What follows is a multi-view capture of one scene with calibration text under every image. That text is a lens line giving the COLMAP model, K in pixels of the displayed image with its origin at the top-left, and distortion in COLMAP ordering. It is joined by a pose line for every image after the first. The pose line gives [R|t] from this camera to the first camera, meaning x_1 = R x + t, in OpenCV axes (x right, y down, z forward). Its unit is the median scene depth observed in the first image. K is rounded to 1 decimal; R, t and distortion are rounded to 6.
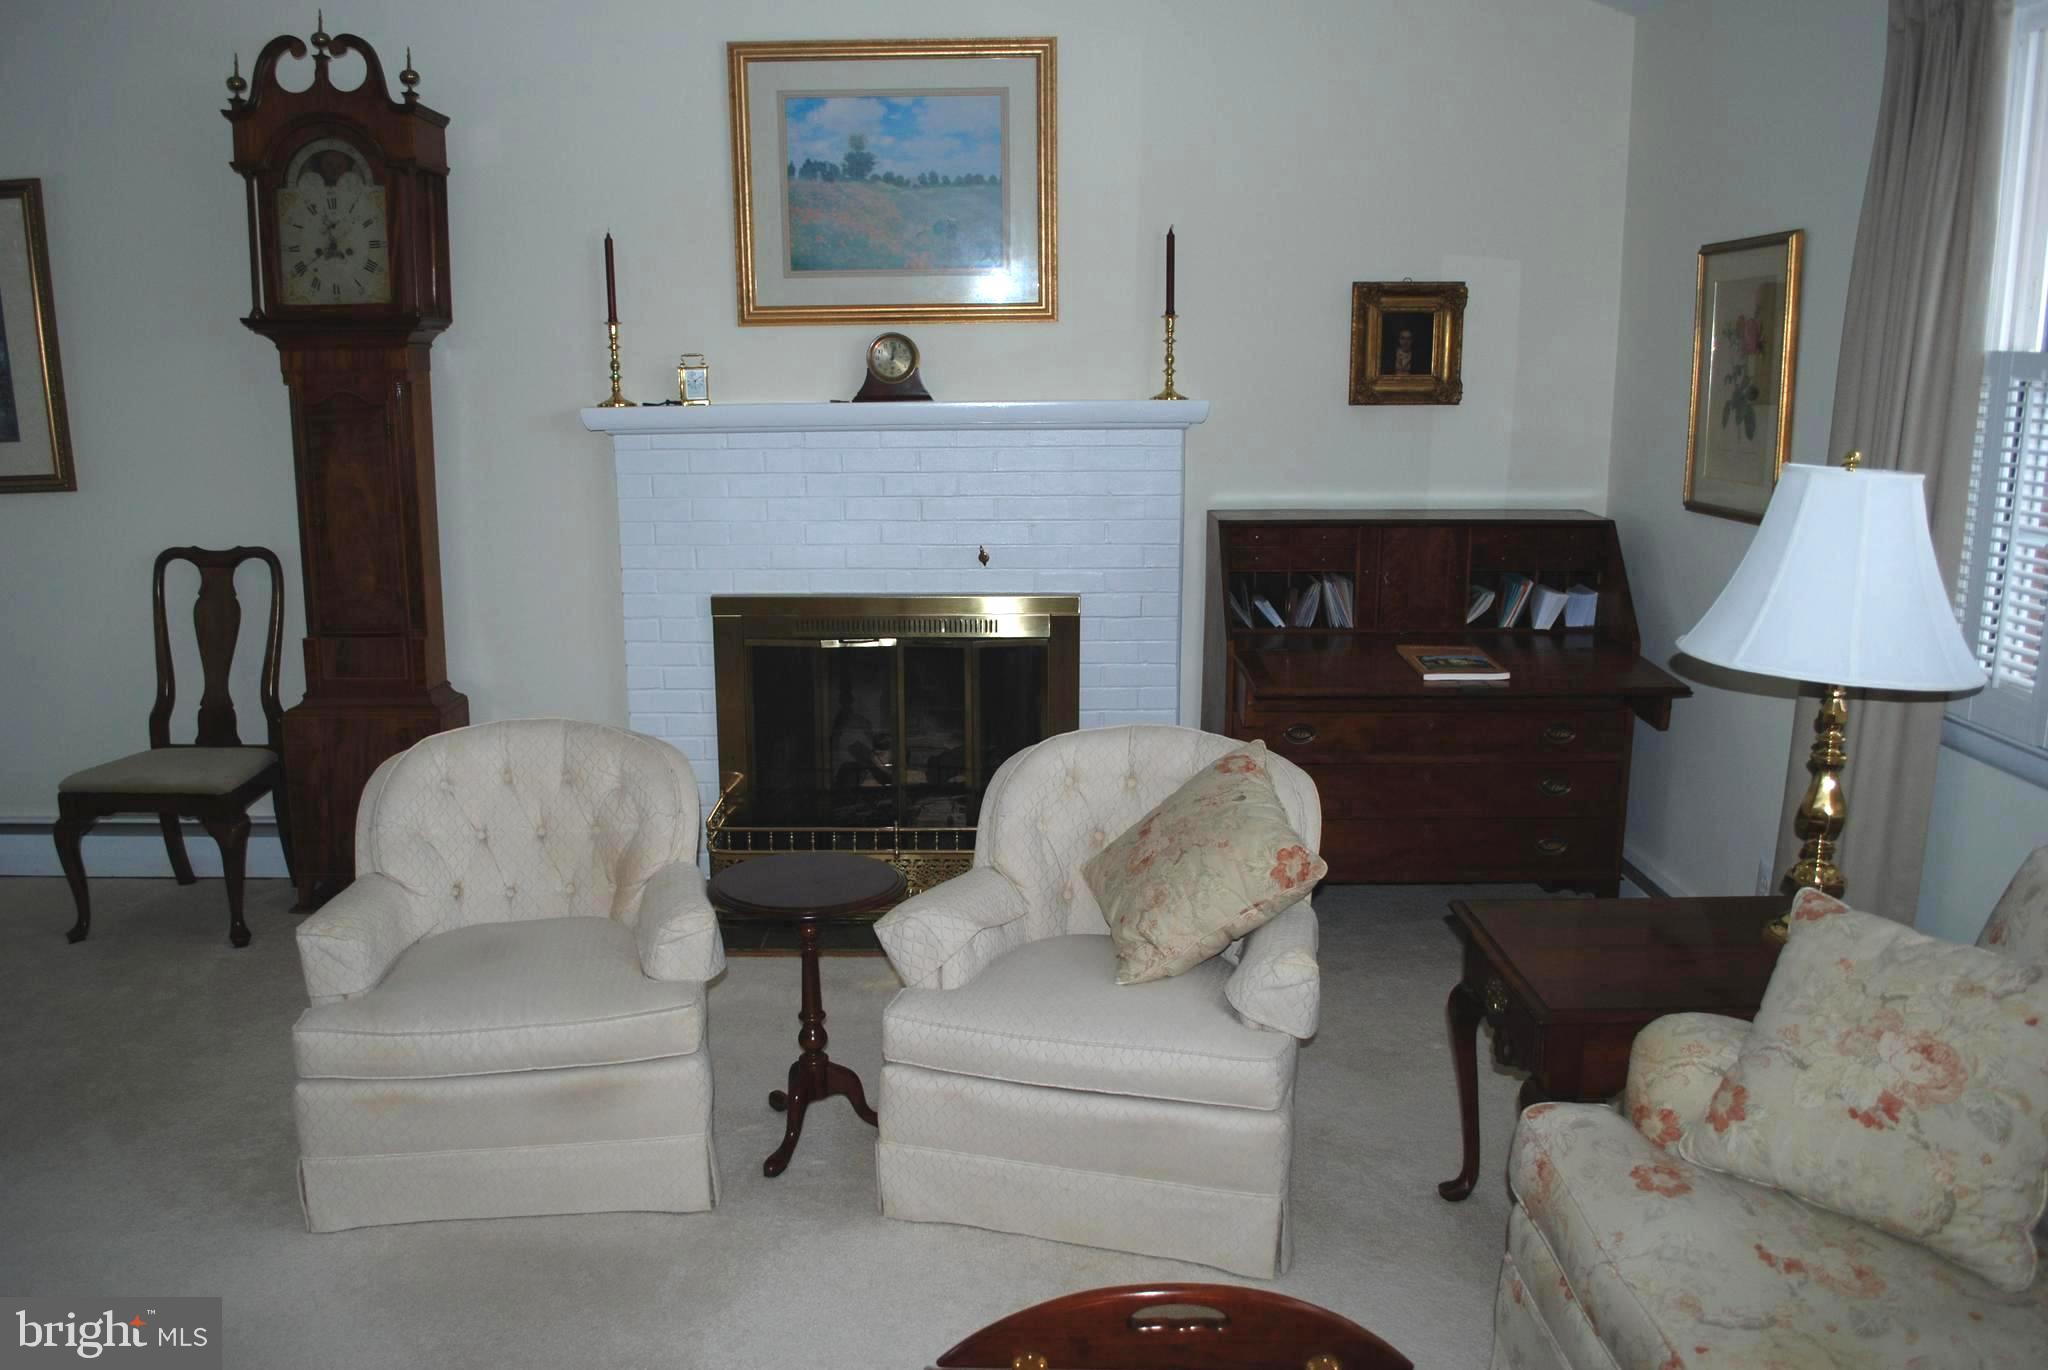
lens RADIAL K [[1619.8, 0, 996.4], [0, 1619.8, 684.1], [0, 0, 1]] dist [-0.079911, 0.009341]
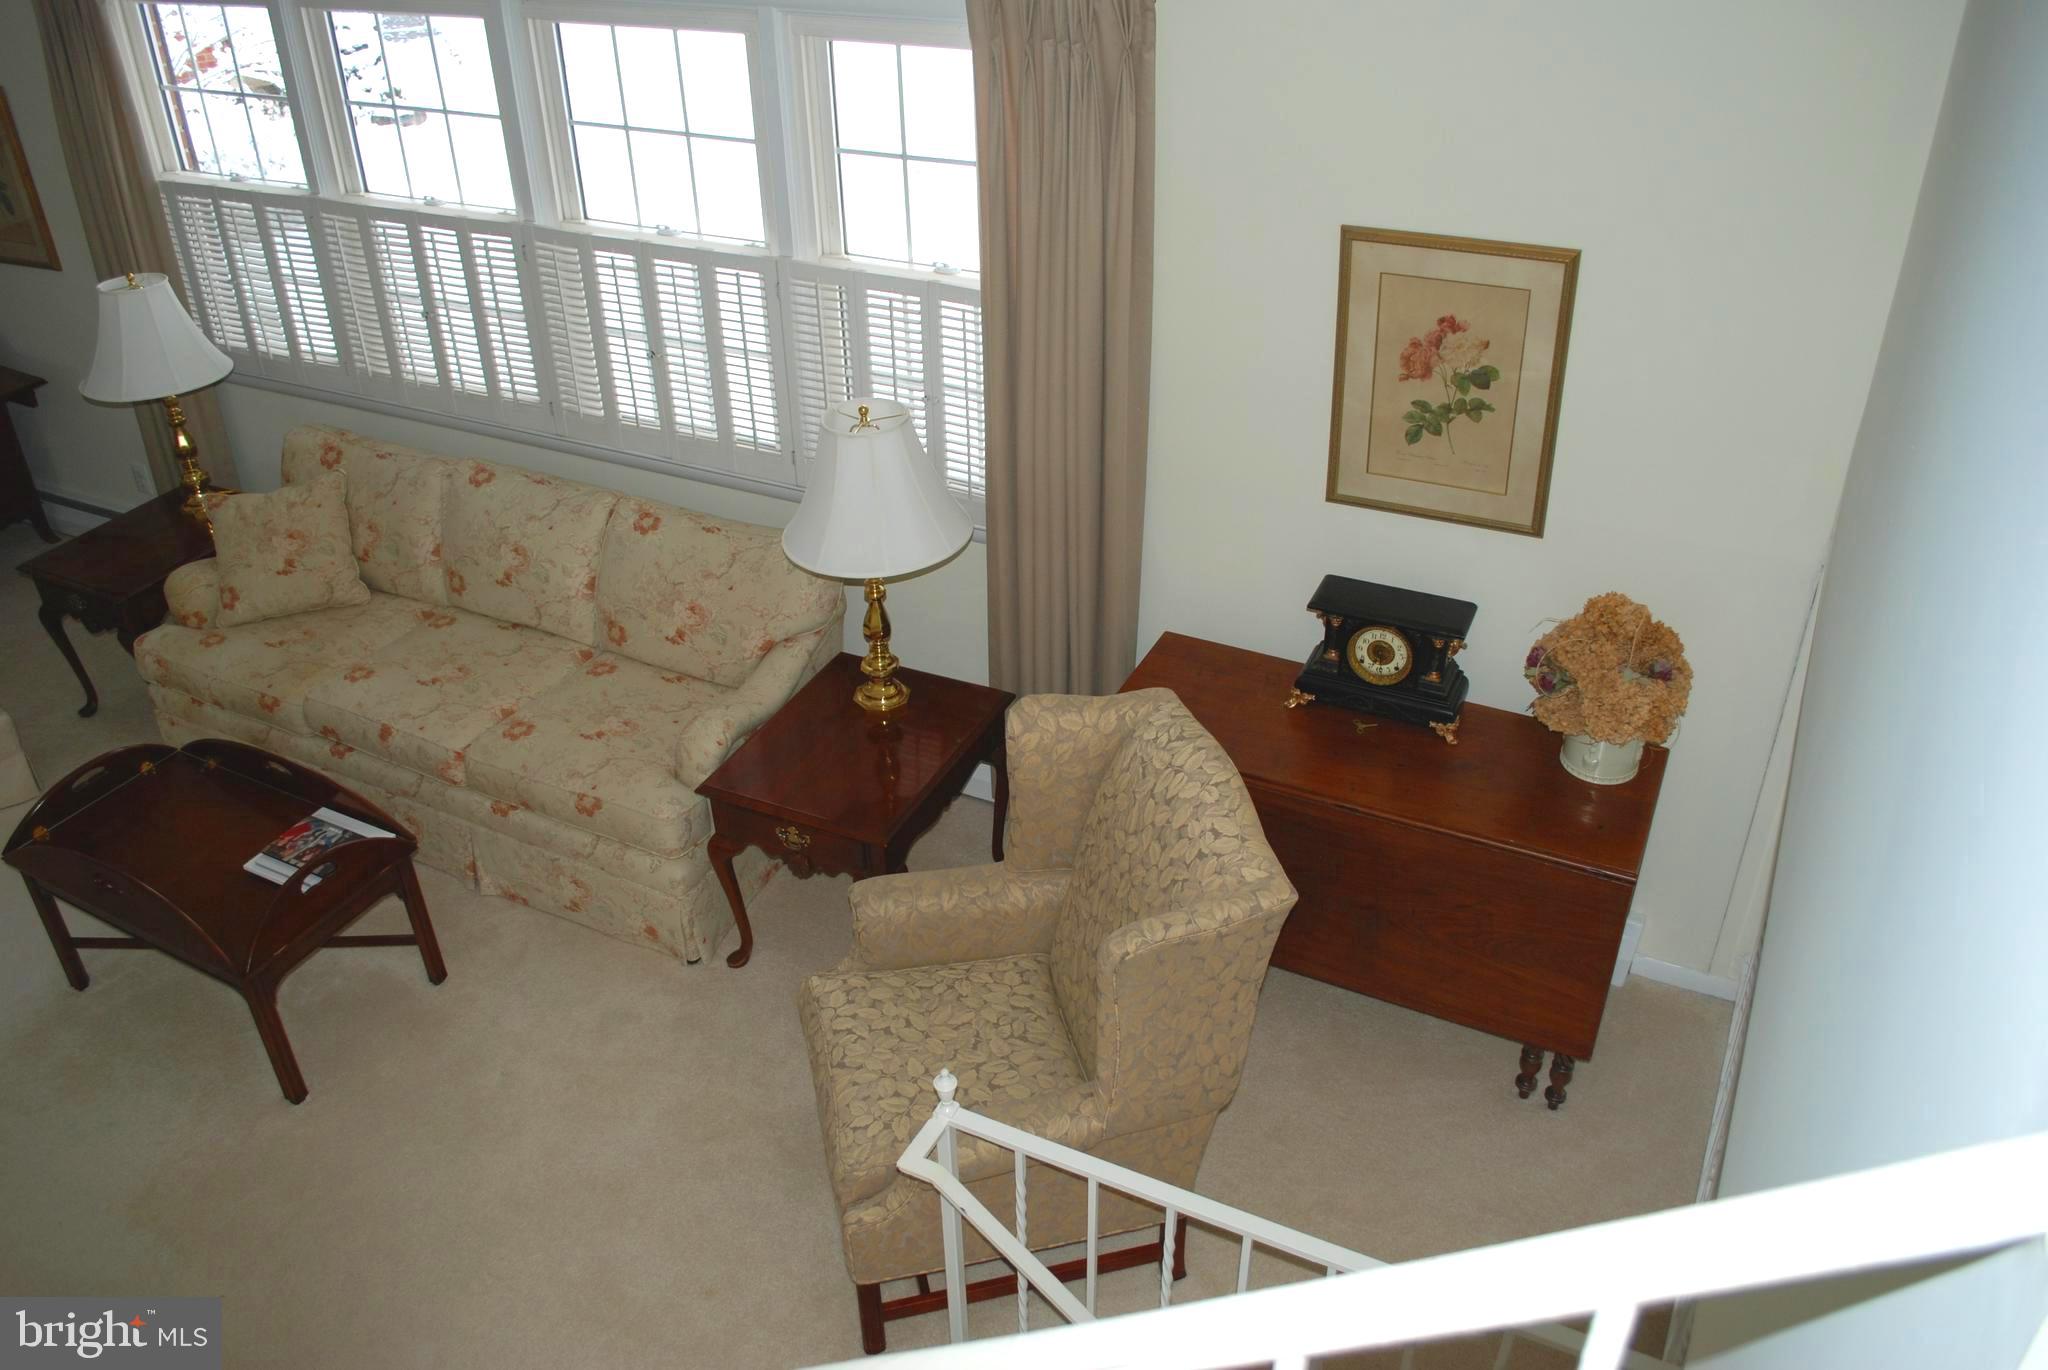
lens RADIAL K [[1619.8, 0, 996.4], [0, 1619.8, 684.1], [0, 0, 1]] dist [-0.079911, 0.009341]
pose [[0.460243, -0.484054, 0.744223, -0.390543], [0.208318, 0.873763, 0.439480, -0.196830], [-0.863006, -0.047232, 0.502980, -0.551954]]
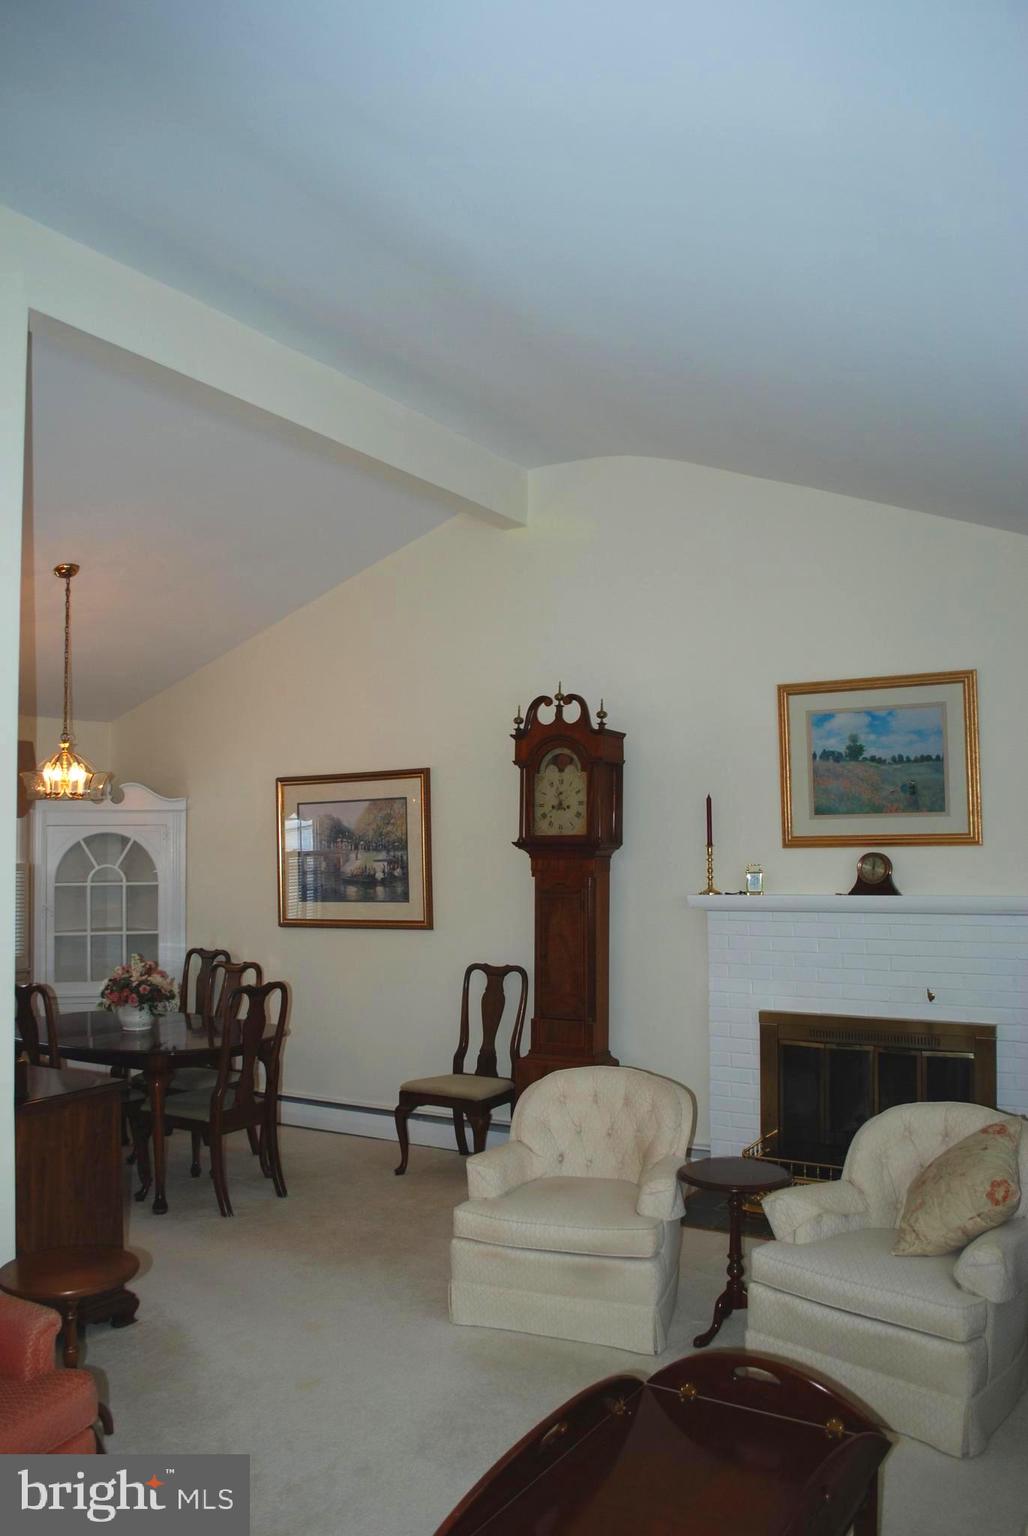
lens RADIAL K [[1214.8, 0, 509.3], [0, 1214.8, 785.8], [0, 0, 1]] dist [-0.079911, 0.009341]
pose [[0.860931, -0.024707, -0.508122, 0.249959], [-0.102472, 0.969925, -0.220784, 0.021750], [0.498295, 0.242148, 0.832506, -0.211271]]
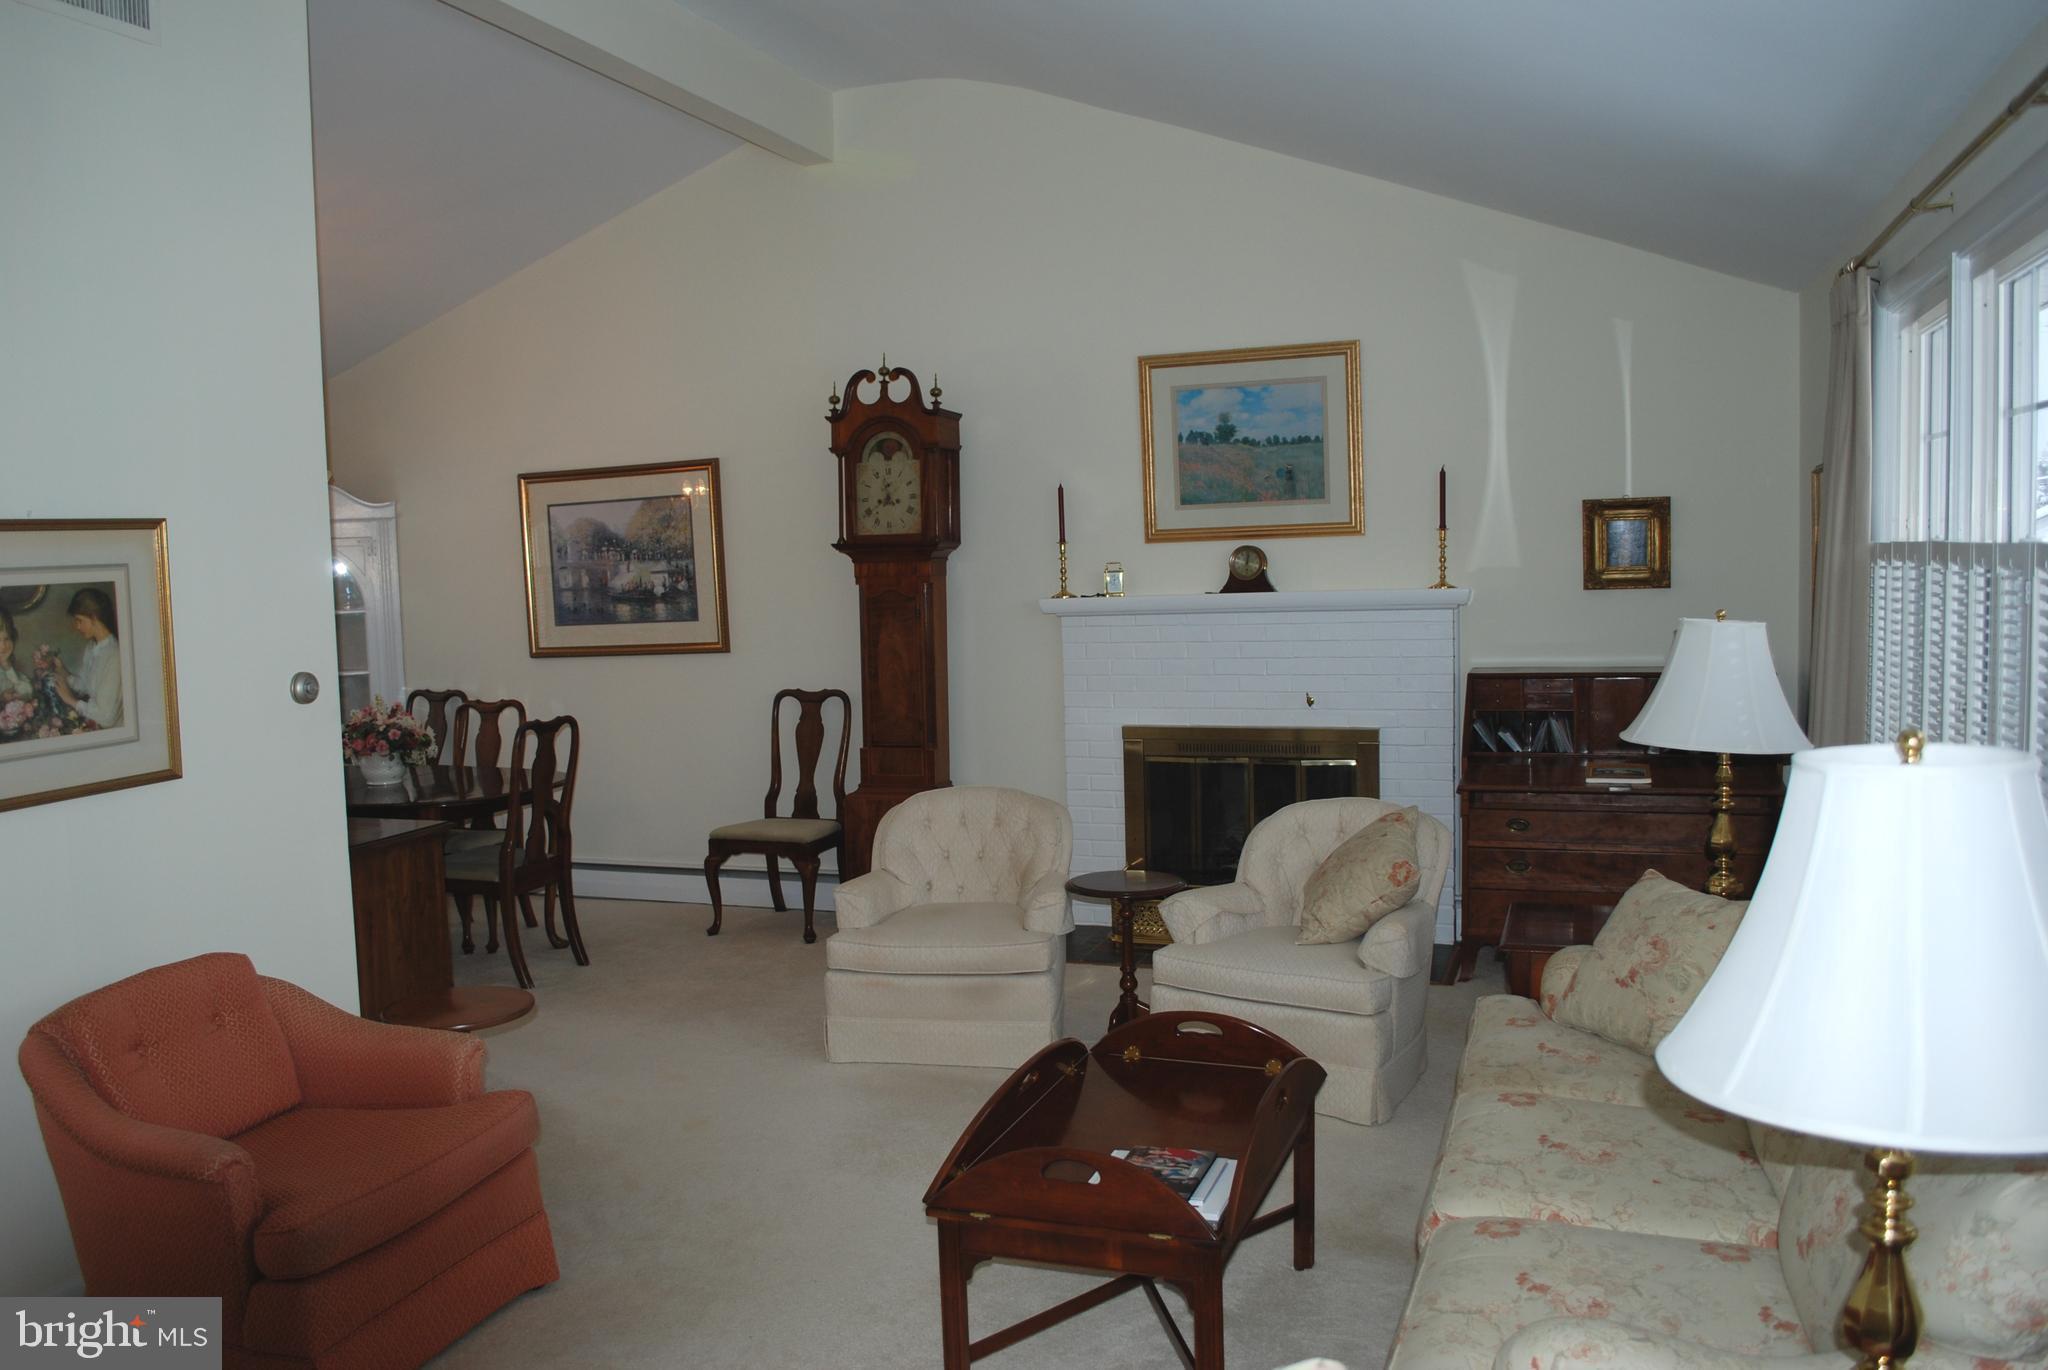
lens RADIAL K [[1619.8, 0, 996.4], [0, 1619.8, 684.1], [0, 0, 1]] dist [-0.079911, 0.009341]
pose [[0.937974, 0.004264, -0.346679, 0.241686], [-0.045996, 0.992616, -0.112238, 0.083545], [0.343641, 0.121222, 0.931244, -0.438072]]
